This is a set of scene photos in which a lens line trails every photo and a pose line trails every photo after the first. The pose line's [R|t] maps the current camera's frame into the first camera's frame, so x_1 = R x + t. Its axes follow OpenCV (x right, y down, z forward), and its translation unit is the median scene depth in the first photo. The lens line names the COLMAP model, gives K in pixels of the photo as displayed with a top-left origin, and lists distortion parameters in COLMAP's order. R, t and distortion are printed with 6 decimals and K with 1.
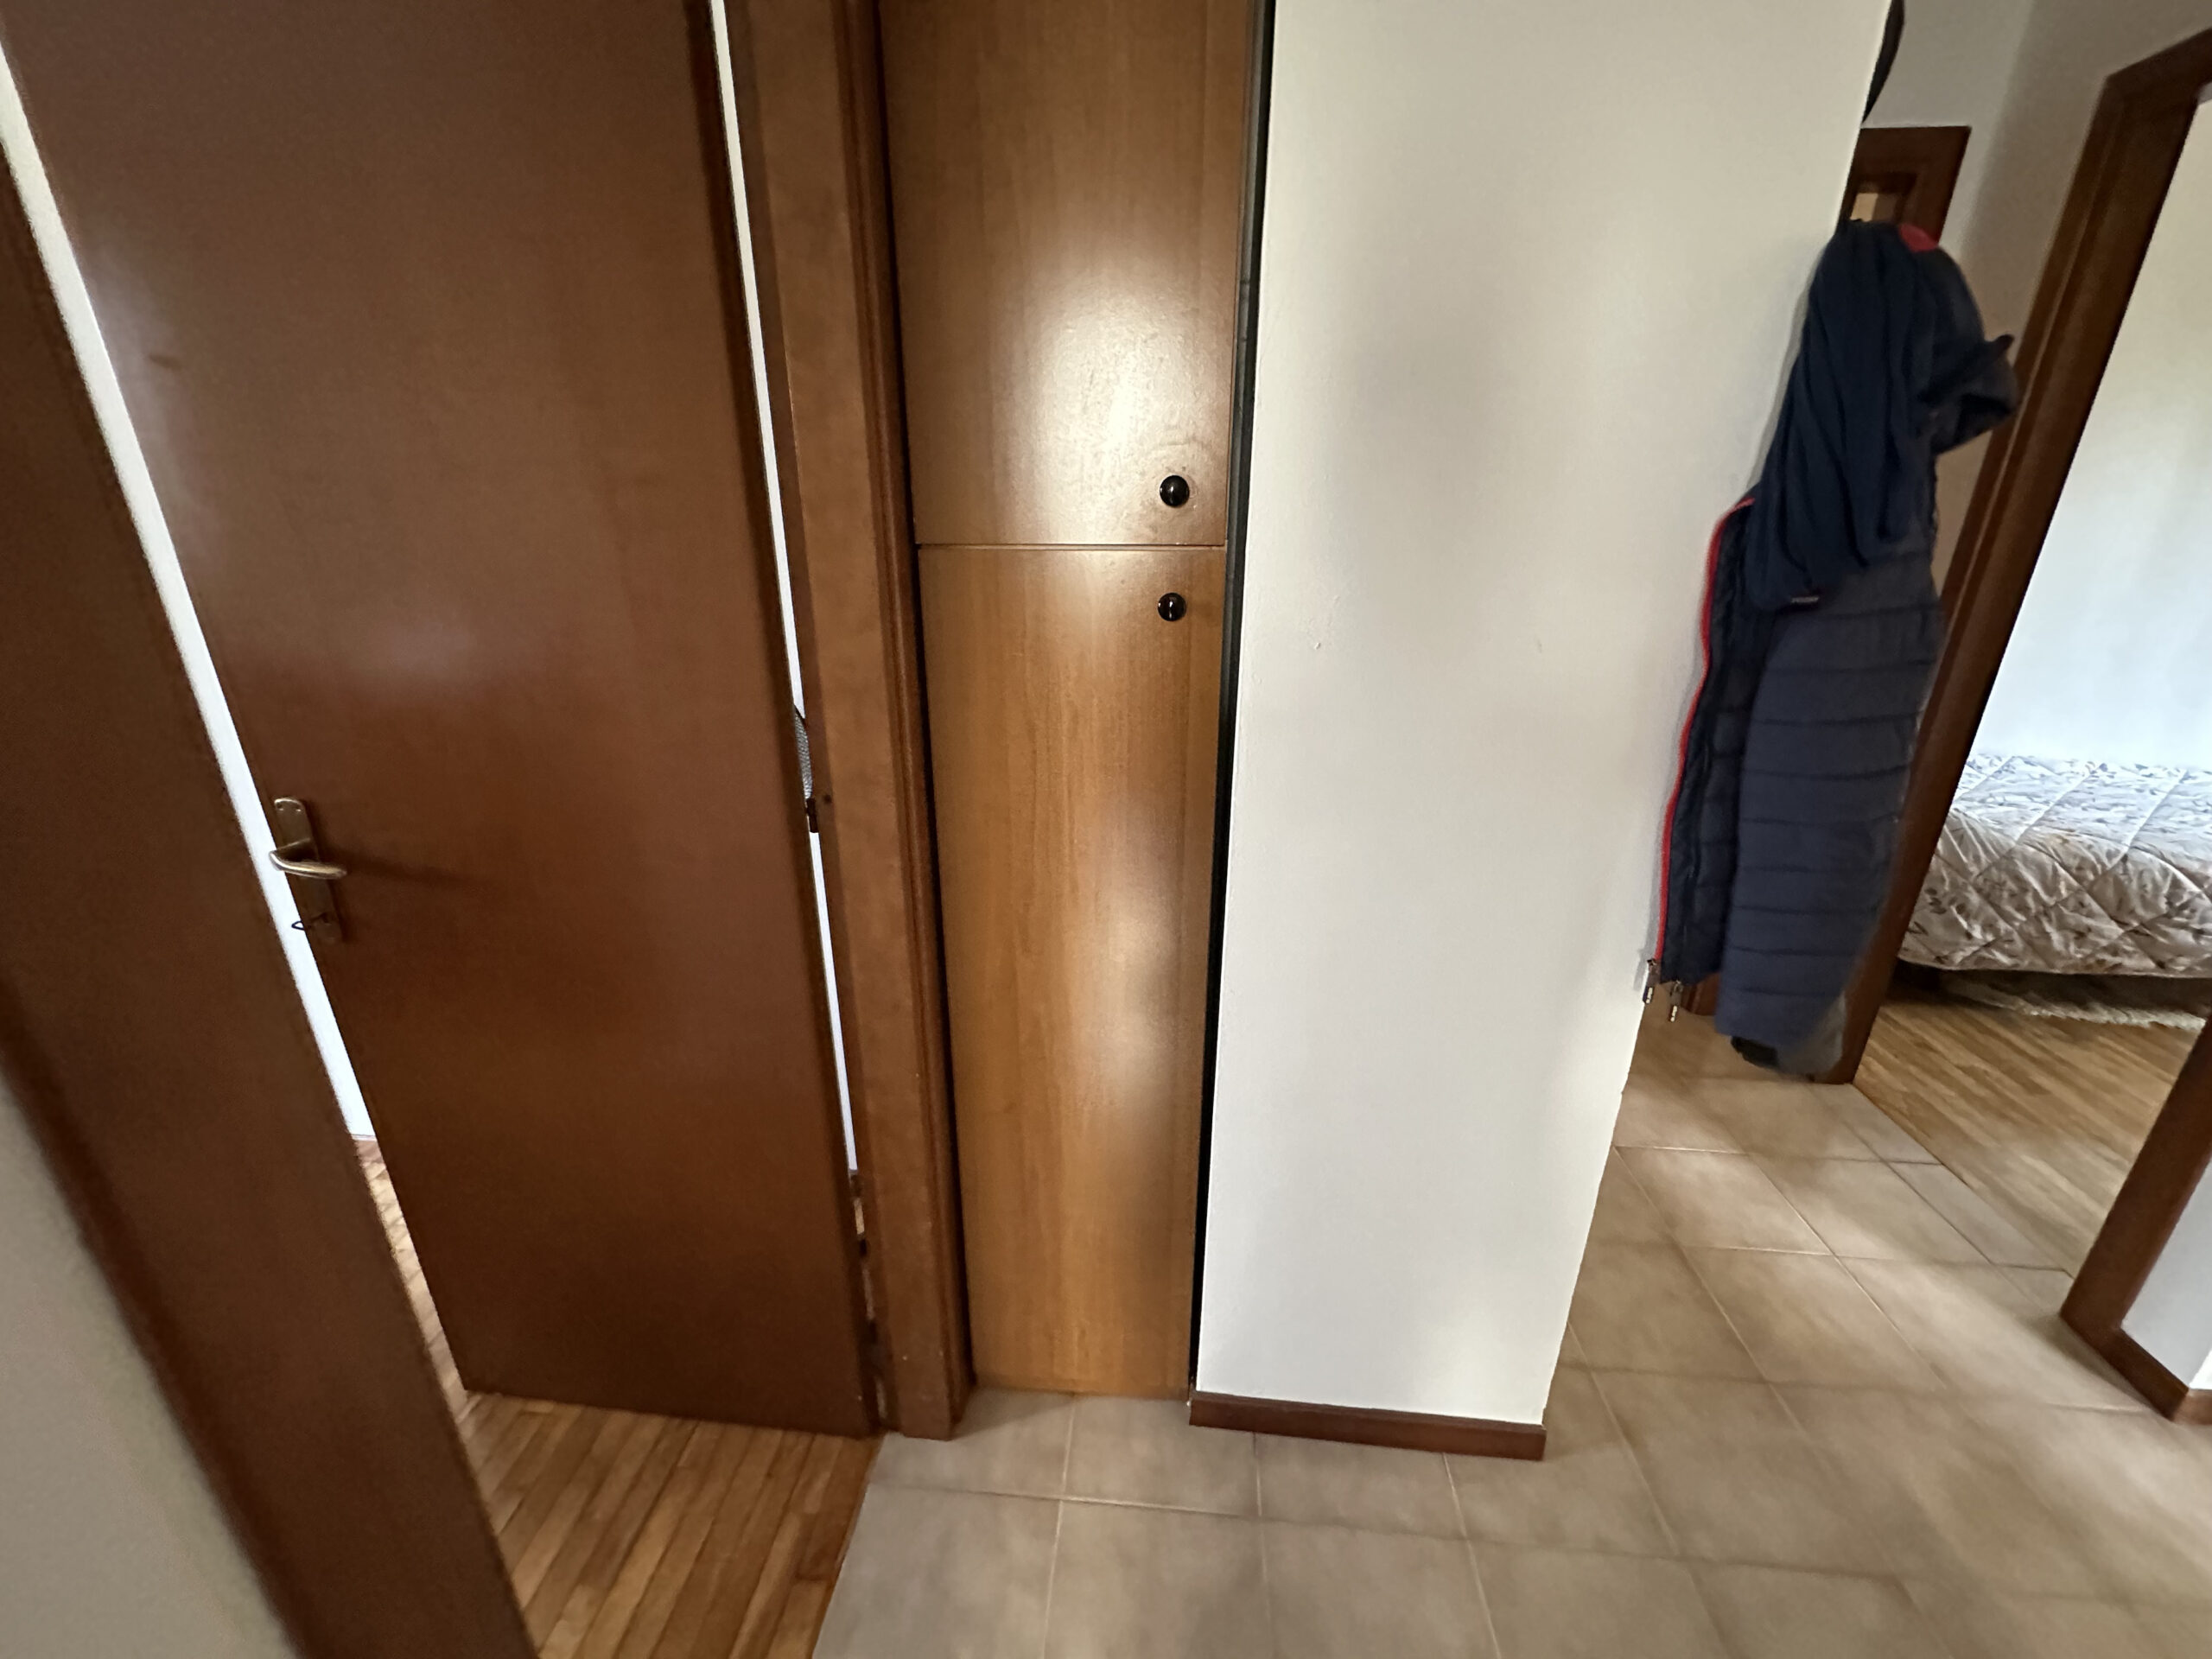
lens RADIAL K [[881.9, 0, 1092.7], [0, 881.9, 834.2], [0, 0, 1]] dist [-0.005620, 0.000143]
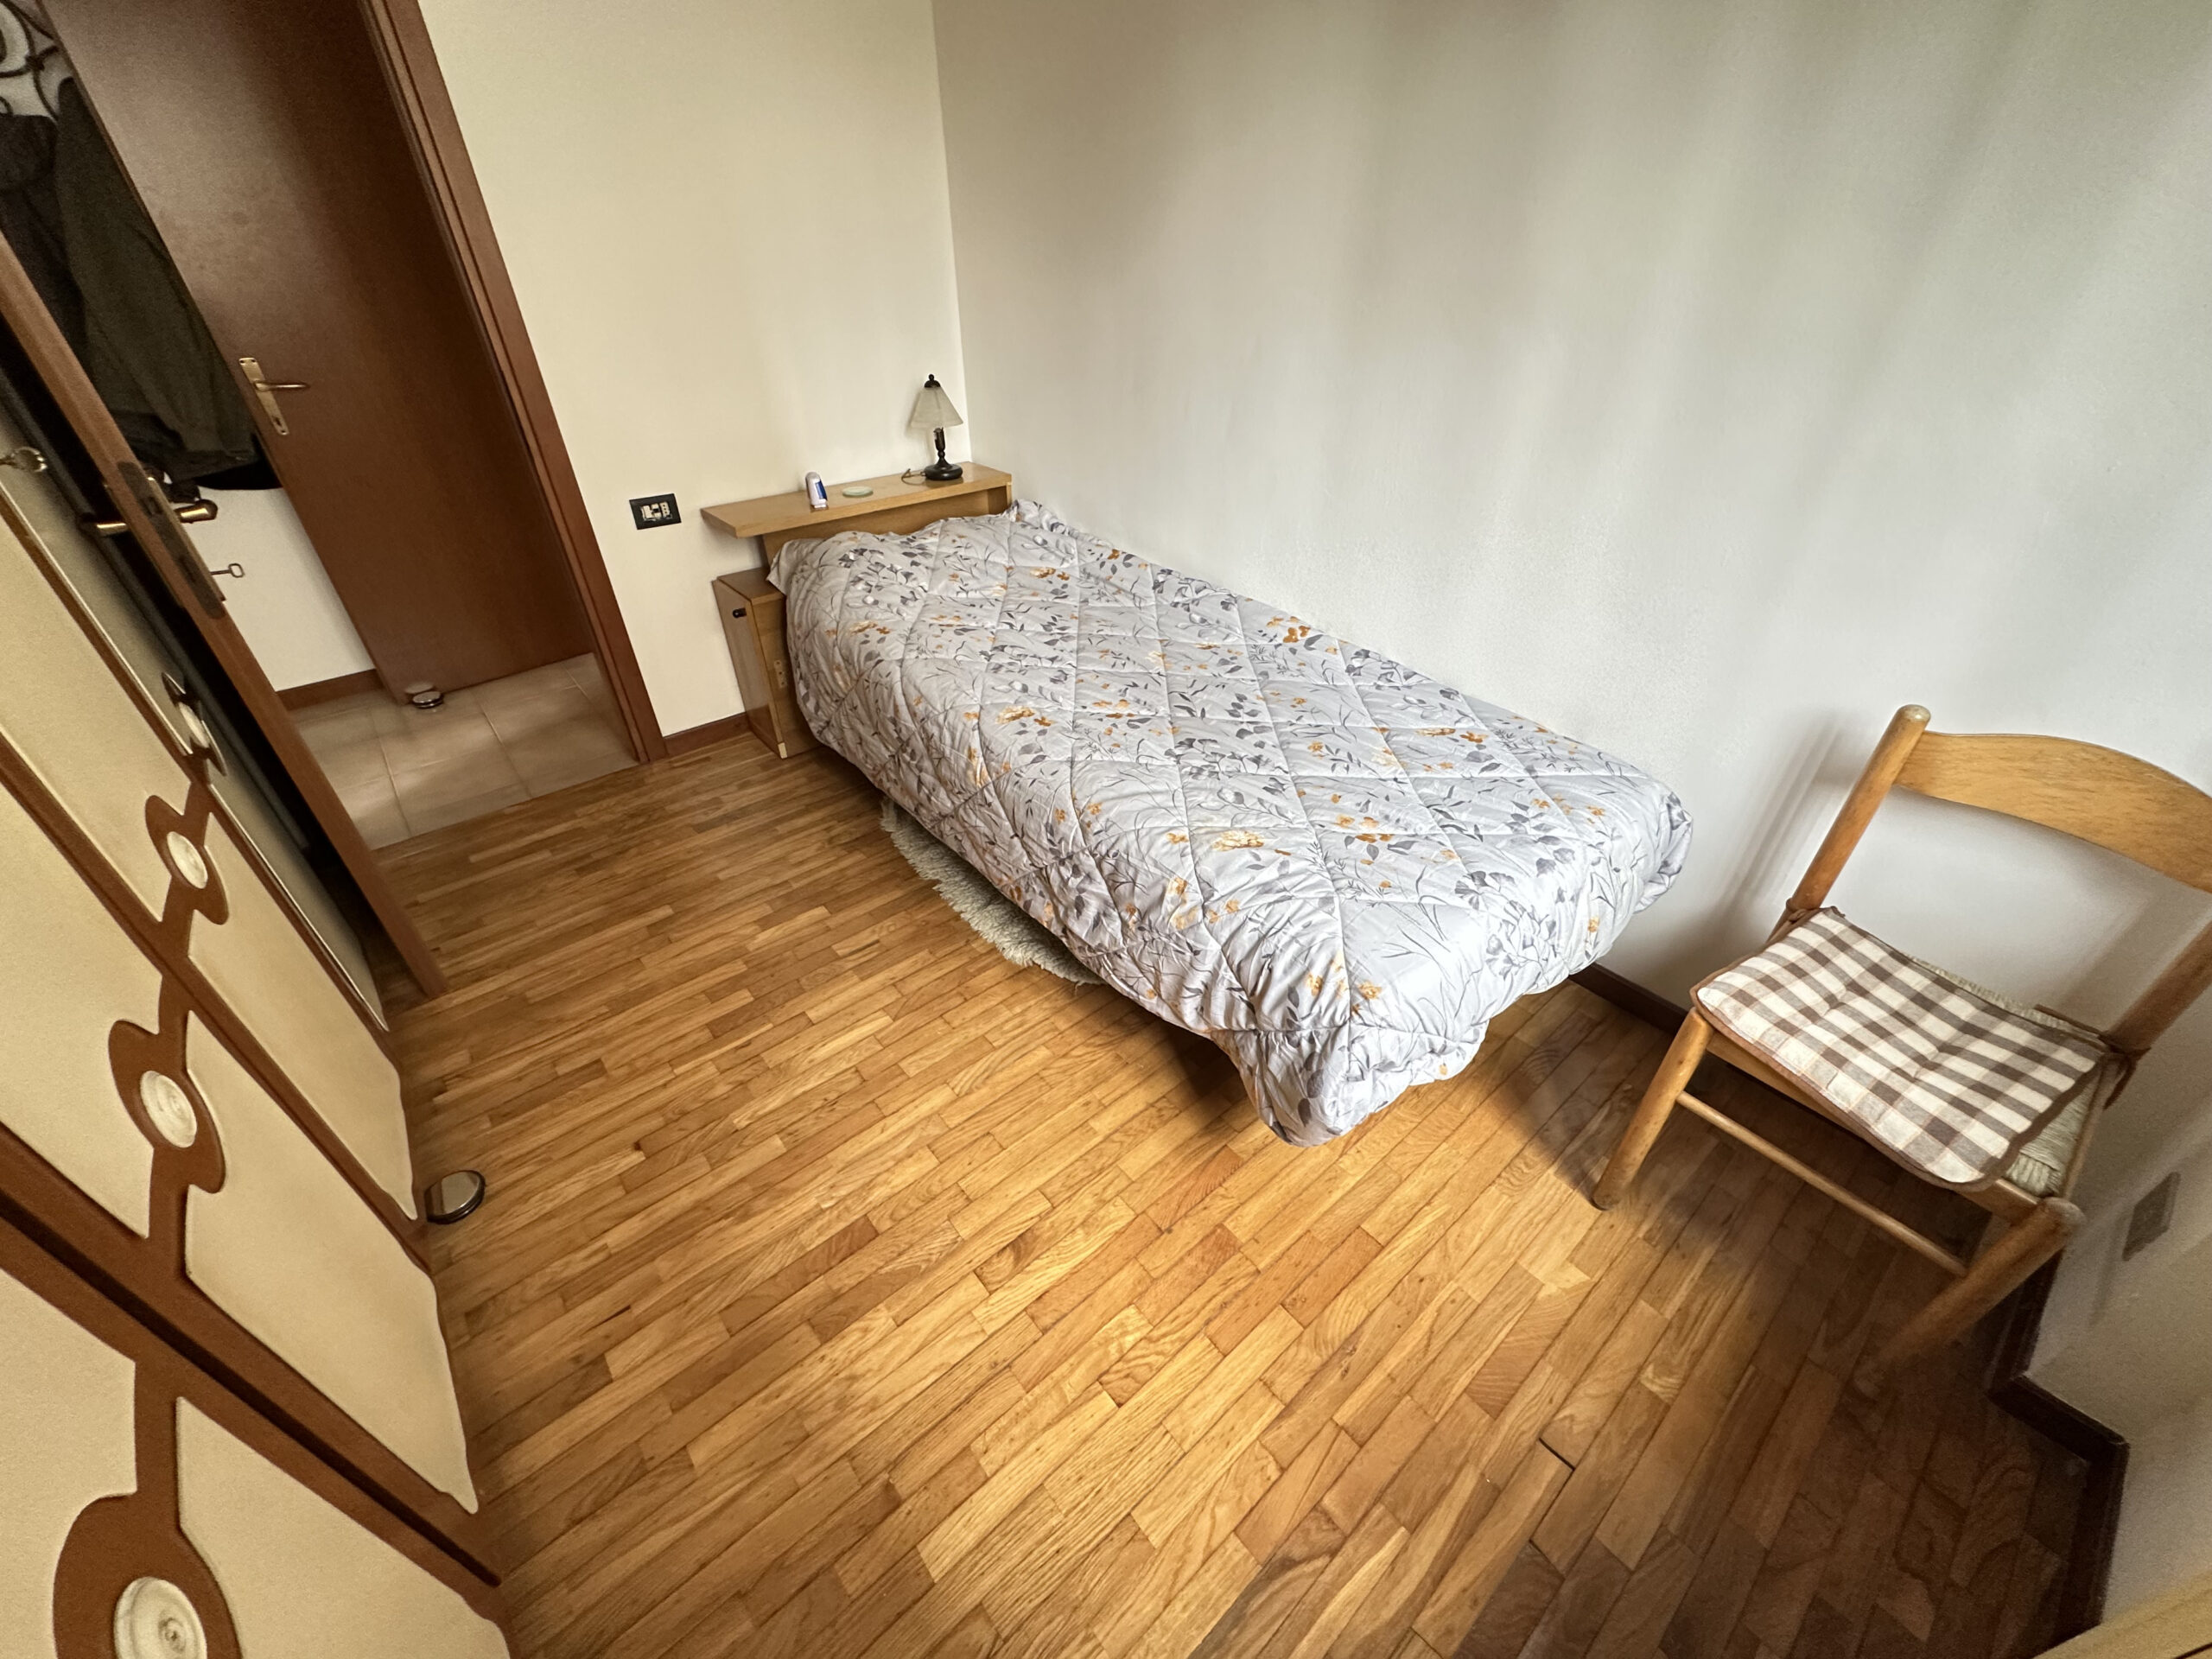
lens RADIAL K [[881.9, 0, 1107.7], [0, 881.9, 832.2], [0, 0, 1]] dist [-0.005620, 0.000143]
pose [[0.703728, 0.406813, -0.582469, 1.869732], [-0.245650, 0.908596, 0.337800, -0.165758], [0.666651, -0.094636, 0.739338, 0.496091]]
